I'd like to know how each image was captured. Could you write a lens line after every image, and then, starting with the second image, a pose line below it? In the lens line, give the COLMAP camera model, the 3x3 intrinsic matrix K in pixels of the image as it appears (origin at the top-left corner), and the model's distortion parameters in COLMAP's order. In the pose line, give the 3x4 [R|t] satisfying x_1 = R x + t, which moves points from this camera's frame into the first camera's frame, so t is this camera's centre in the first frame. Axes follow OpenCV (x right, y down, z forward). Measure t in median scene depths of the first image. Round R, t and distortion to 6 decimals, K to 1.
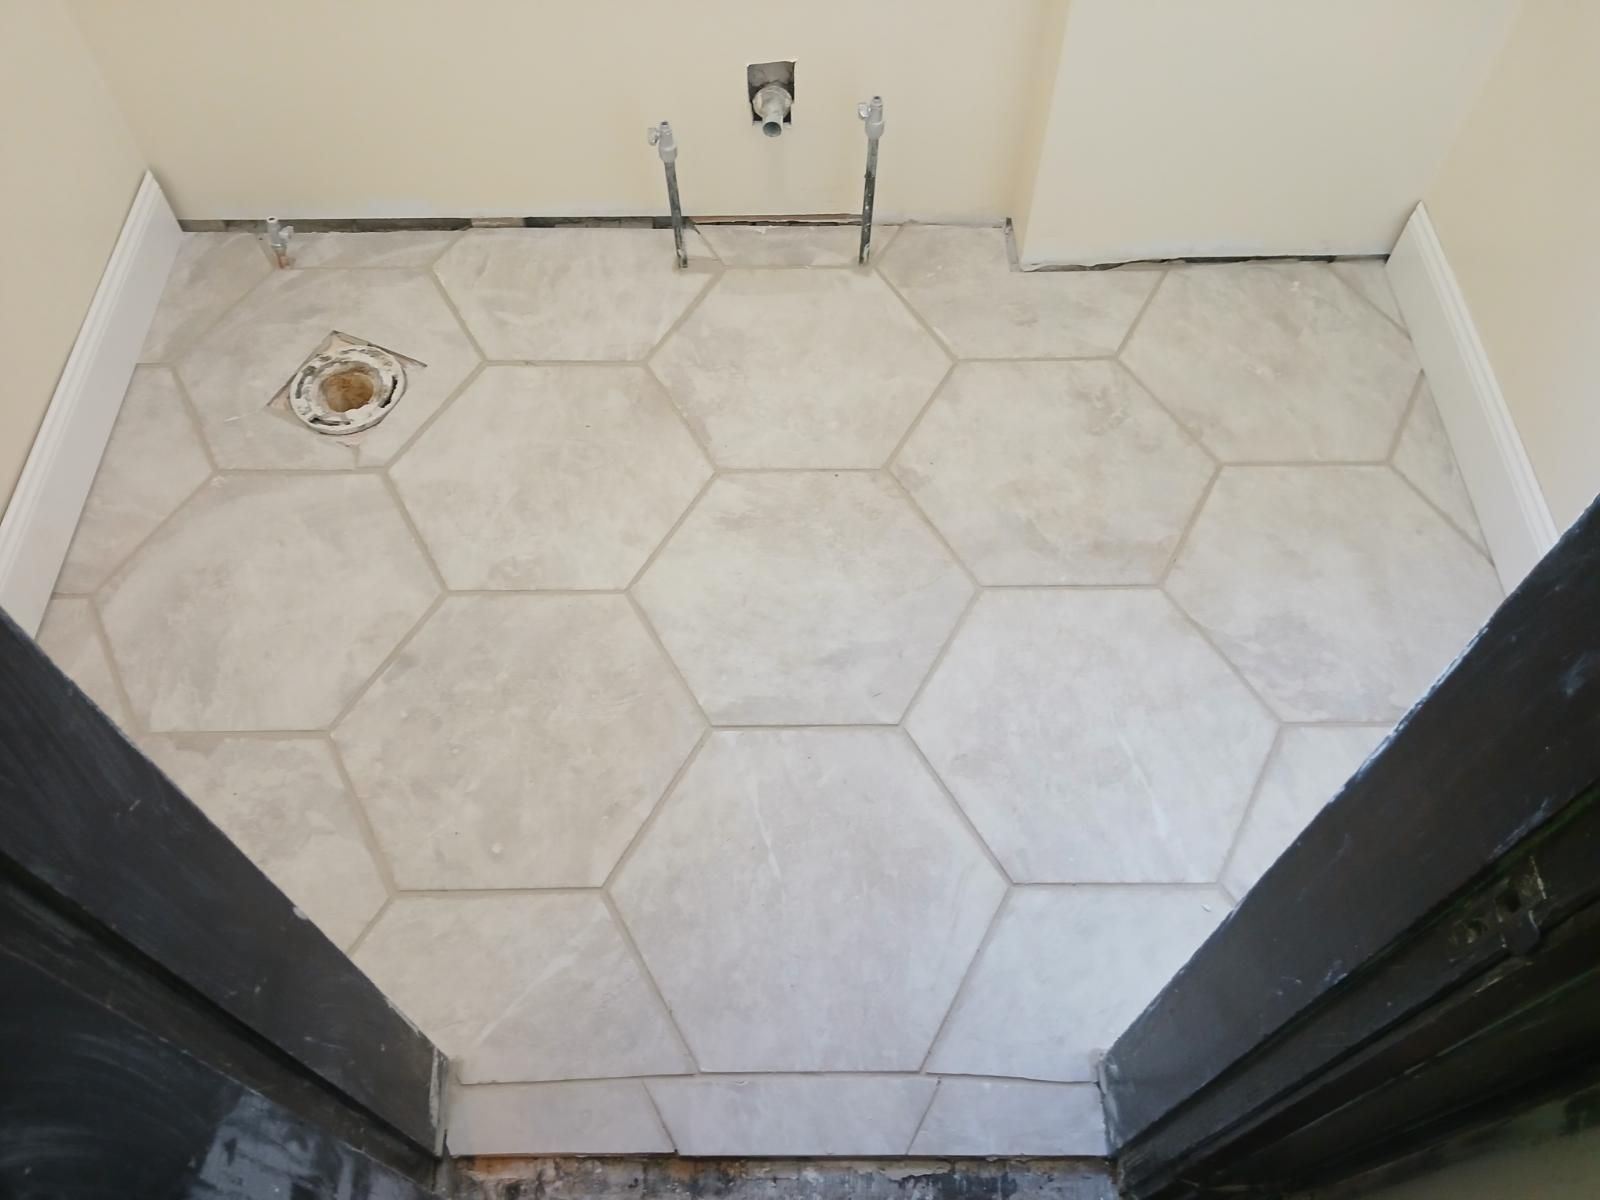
lens RADIAL K [[1239.9, 0, 795.5], [0, 1239.9, 591.9], [0, 0, 1]] dist [0.028535, -0.070204]
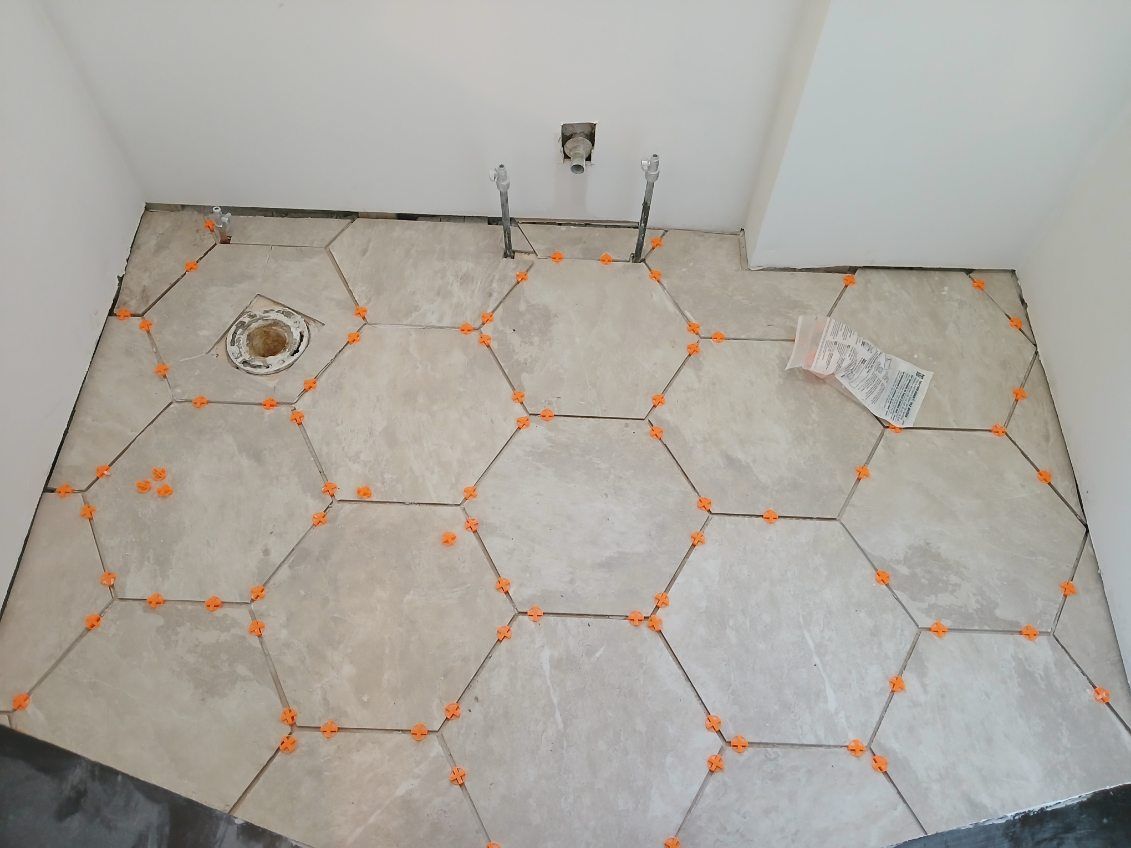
lens RADIAL K [[876.5, 0, 560.5], [0, 876.5, 418.5], [0, 0, 1]] dist [0.028535, -0.070204]
pose [[0.998974, 0.045197, -0.002859, -0.023785], [-0.045026, 0.997996, 0.044454, -0.142795], [0.004863, -0.044280, 0.999007, 0.003989]]
